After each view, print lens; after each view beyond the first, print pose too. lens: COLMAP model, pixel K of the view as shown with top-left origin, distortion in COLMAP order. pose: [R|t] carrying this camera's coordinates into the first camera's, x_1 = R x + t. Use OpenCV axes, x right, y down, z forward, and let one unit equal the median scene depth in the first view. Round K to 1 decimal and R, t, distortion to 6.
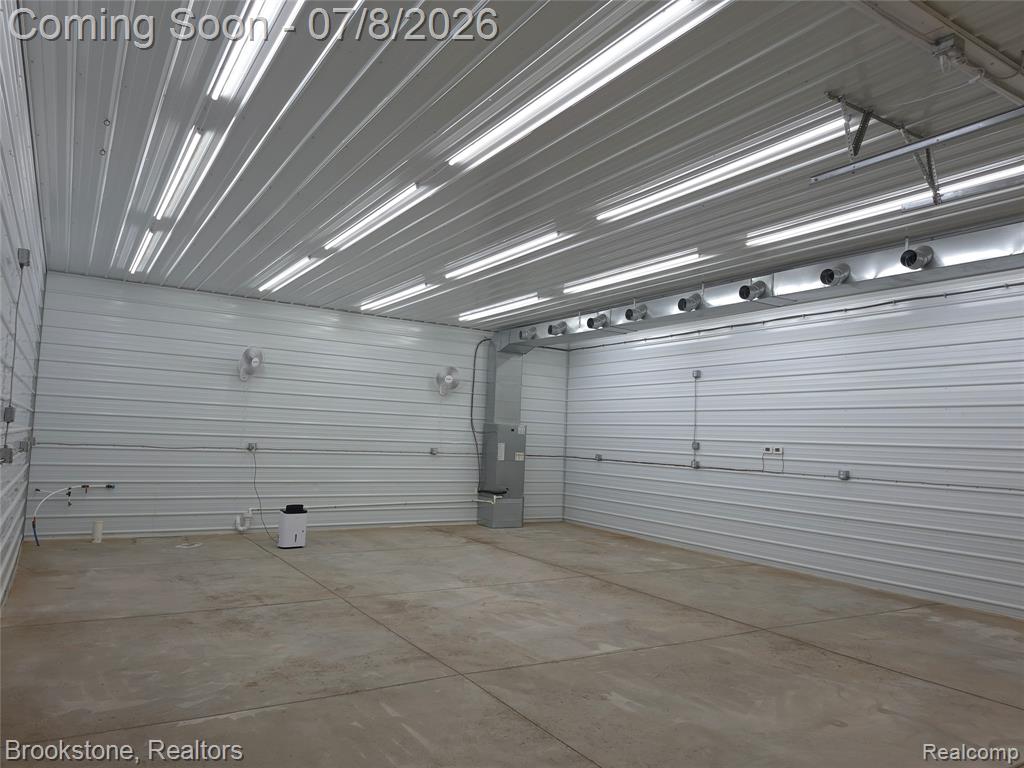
lens RADIAL K [[694.4, 0, 513.6], [0, 694.4, 390.1], [0, 0, 1]] dist [0.076668, -0.091915]
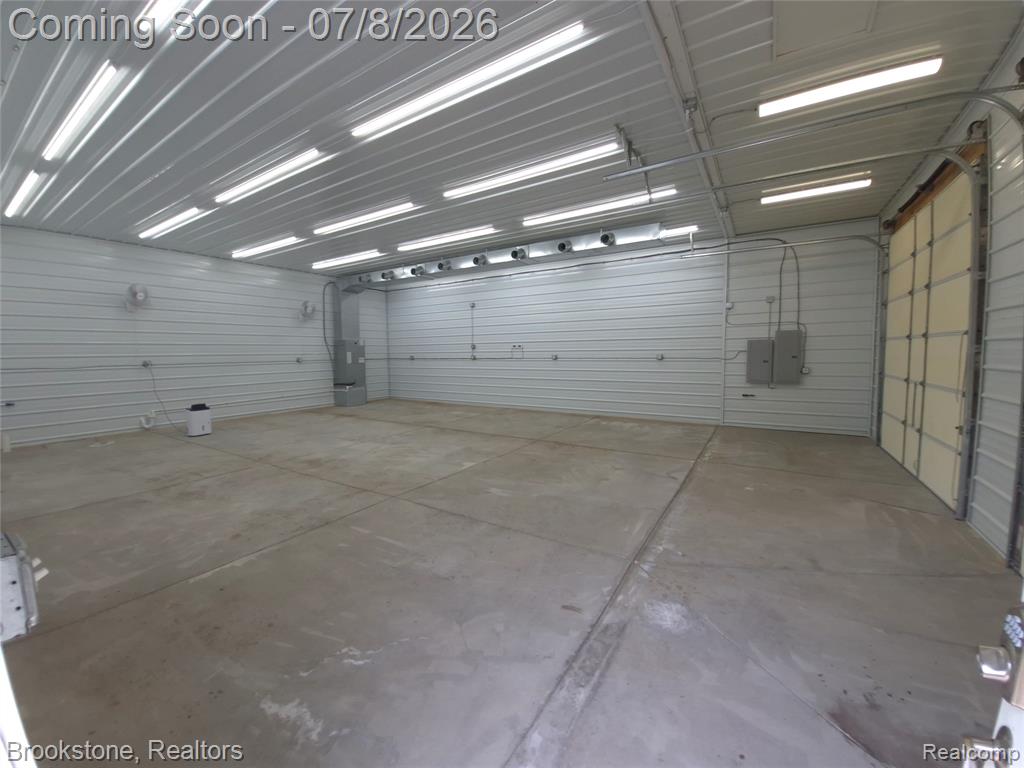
lens RADIAL K [[394.9, 0, 515.6], [0, 394.9, 377.0], [0, 0, 1]] dist [-0.014365, -0.000643]
pose [[0.897524, -0.078550, 0.433913, -0.095915], [0.016462, 0.989289, 0.145037, 0.015629], [-0.440658, -0.123031, 0.889204, 0.082597]]
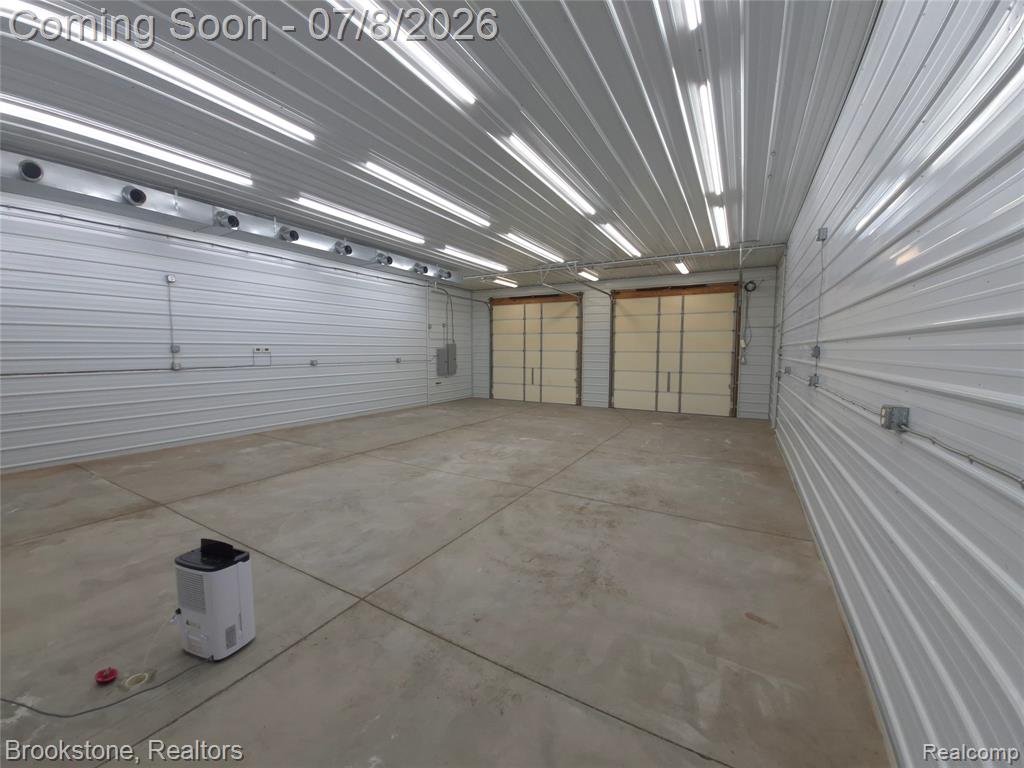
lens RADIAL K [[394.9, 0, 515.6], [0, 394.9, 377.0], [0, 0, 1]] dist [-0.014365, -0.000643]
pose [[-0.461645, -0.102843, 0.881083, -0.604892], [-0.086211, 0.993756, 0.070824, 0.044248], [-0.882865, -0.043263, -0.467629, 1.007955]]
